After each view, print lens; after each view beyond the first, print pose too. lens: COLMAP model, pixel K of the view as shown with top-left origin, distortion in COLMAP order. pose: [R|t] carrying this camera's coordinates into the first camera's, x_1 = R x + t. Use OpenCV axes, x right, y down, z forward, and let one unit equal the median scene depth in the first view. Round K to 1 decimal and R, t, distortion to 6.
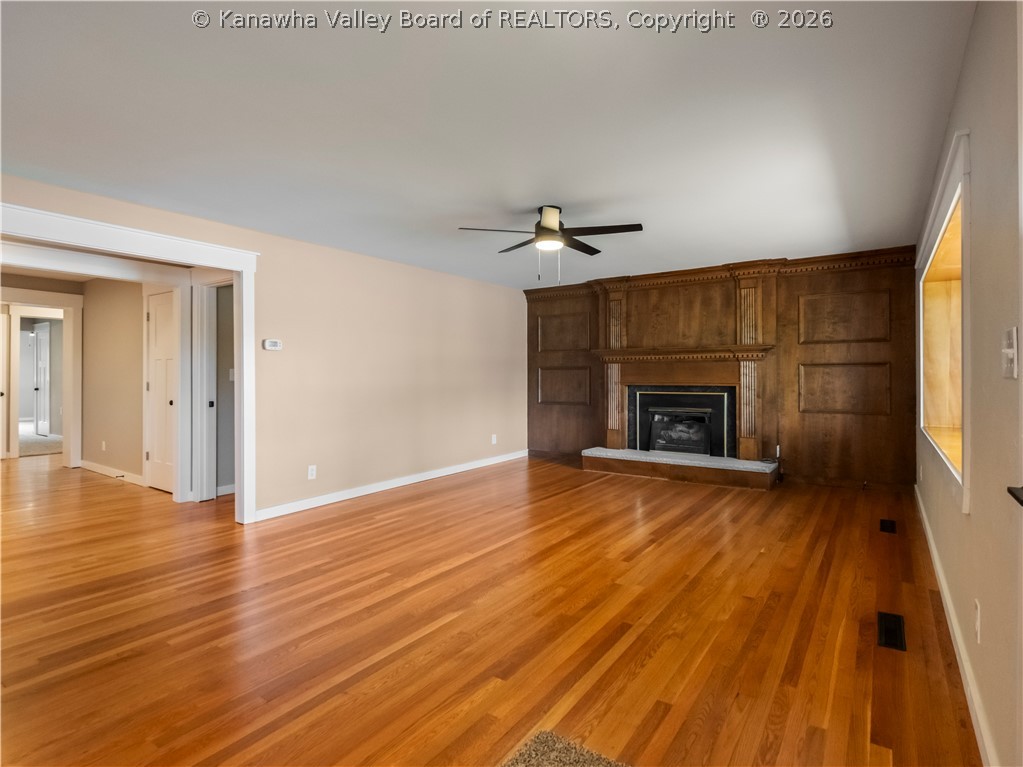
lens RADIAL K [[519.0, 0, 524.5], [0, 519.0, 370.7], [0, 0, 1]] dist [0.002574, -0.001999]
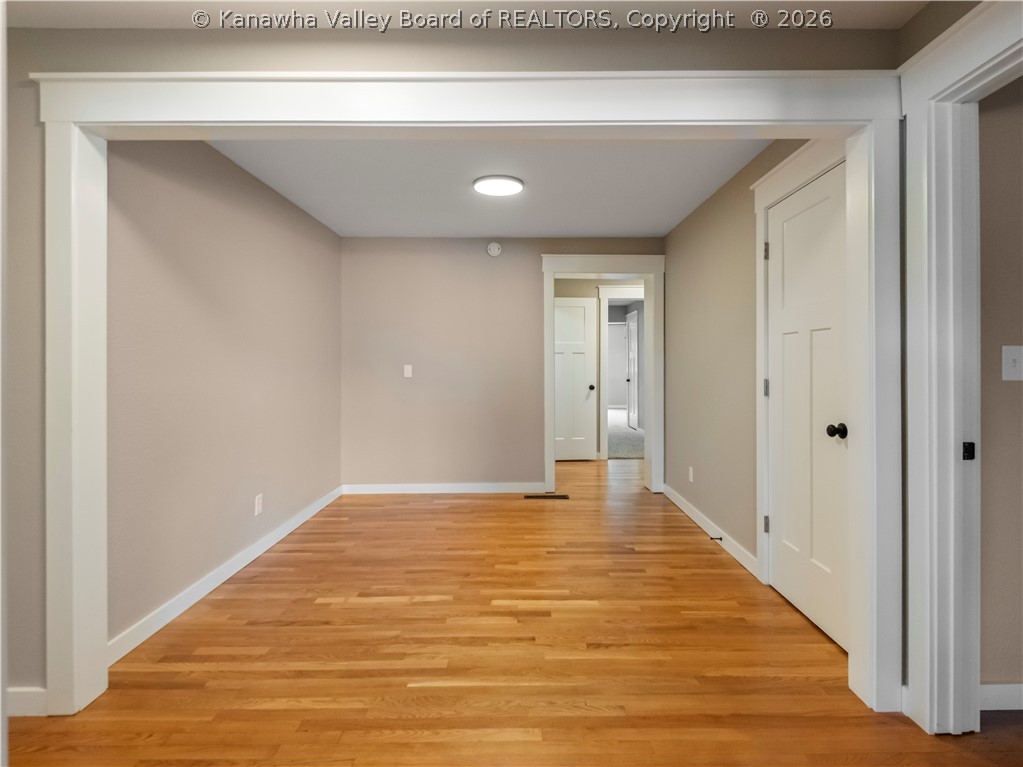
lens RADIAL K [[519.0, 0, 524.5], [0, 519.0, 370.7], [0, 0, 1]] dist [0.002574, -0.001999]
pose [[0.568321, 0.005544, -0.822788, -0.389569], [0.009286, 0.999870, 0.013151, 0.004194], [0.822754, -0.015114, 0.568196, 0.455529]]
